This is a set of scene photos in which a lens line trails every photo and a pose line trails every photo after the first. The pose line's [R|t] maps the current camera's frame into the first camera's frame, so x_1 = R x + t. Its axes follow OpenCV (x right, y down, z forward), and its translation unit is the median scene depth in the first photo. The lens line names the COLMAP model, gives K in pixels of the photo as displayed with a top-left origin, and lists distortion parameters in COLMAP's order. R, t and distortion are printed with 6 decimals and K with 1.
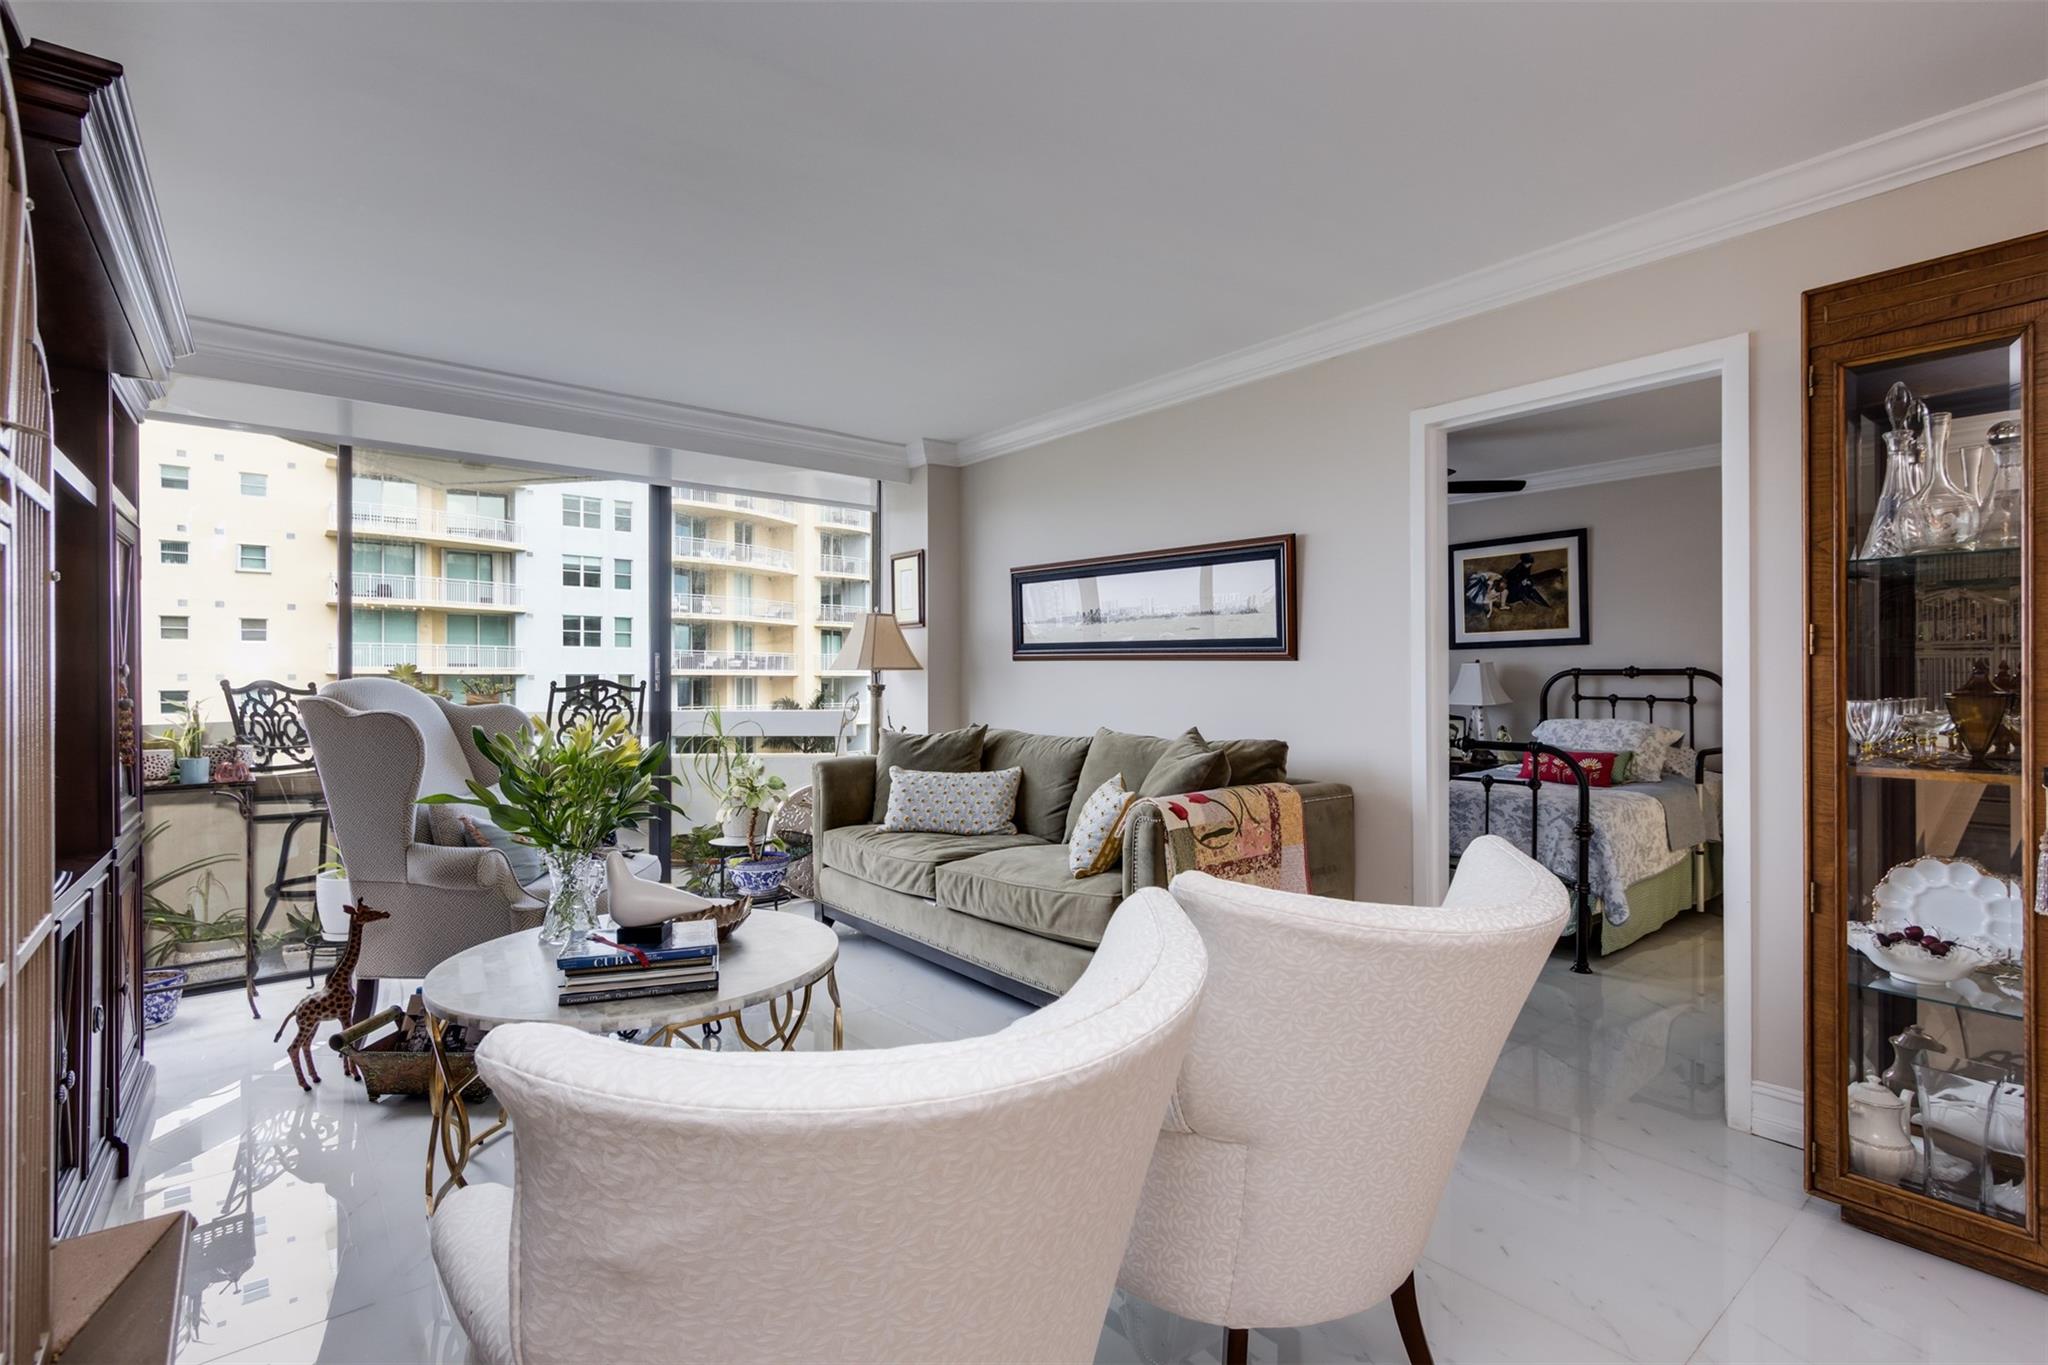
lens RADIAL K [[969.0, 0, 1031.2], [0, 969.0, 681.3], [0, 0, 1]] dist [0.010297, -0.000320]
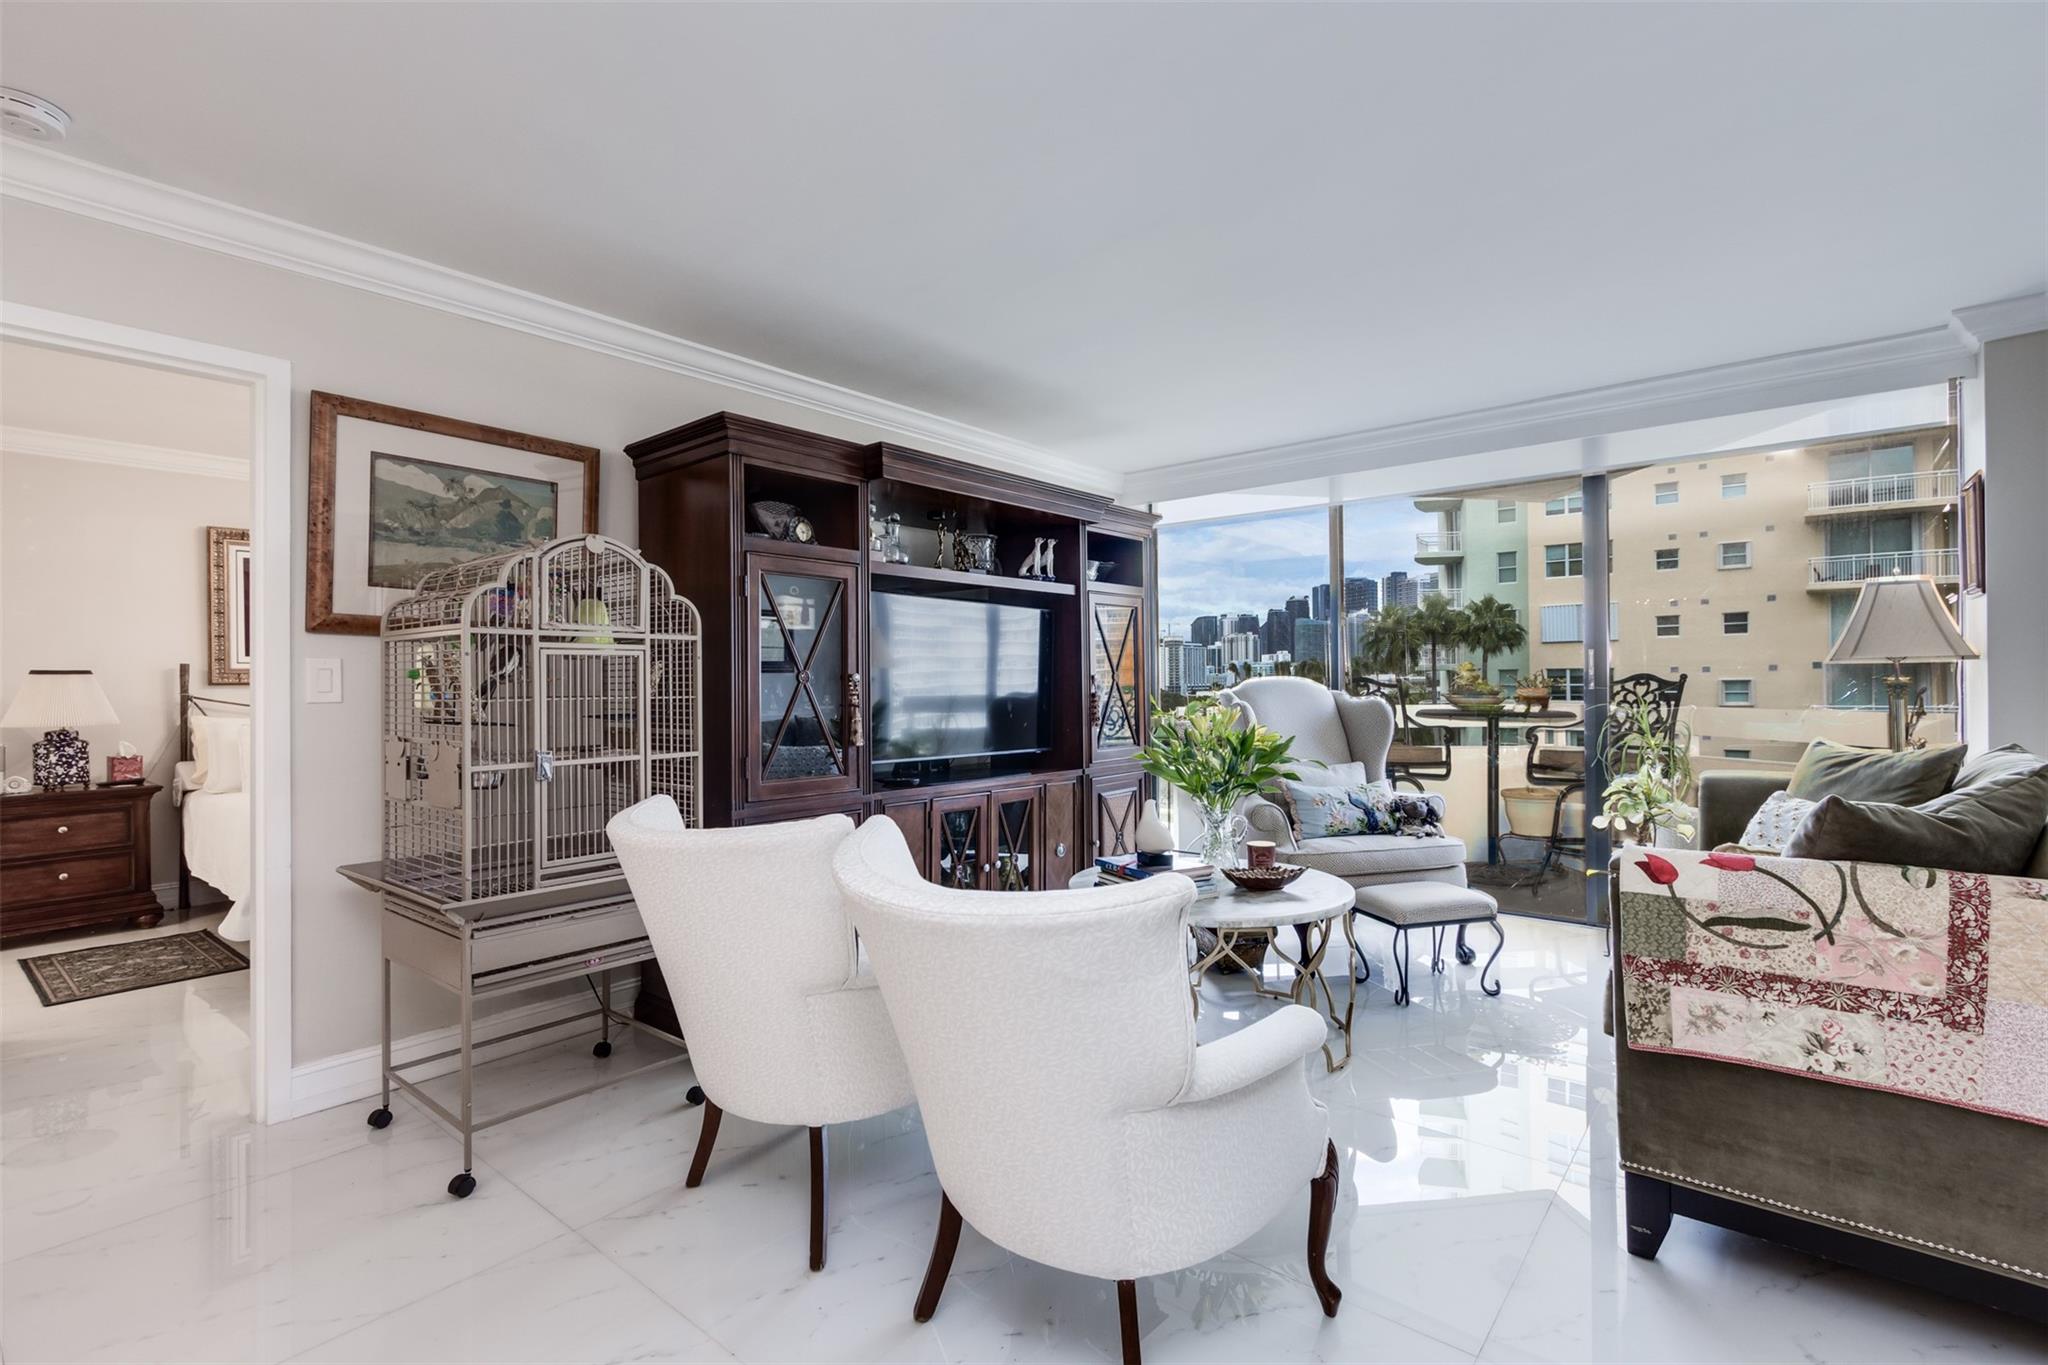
lens RADIAL K [[939.7, 0, 1011.1], [0, 939.7, 675.3], [0, 0, 1]] dist [0.002493, 0.000705]
pose [[0.207572, -0.004276, -0.978210, 0.386711], [0.008378, 0.999962, -0.002594, -0.003438], [0.978184, -0.007657, 0.207600, 0.226318]]
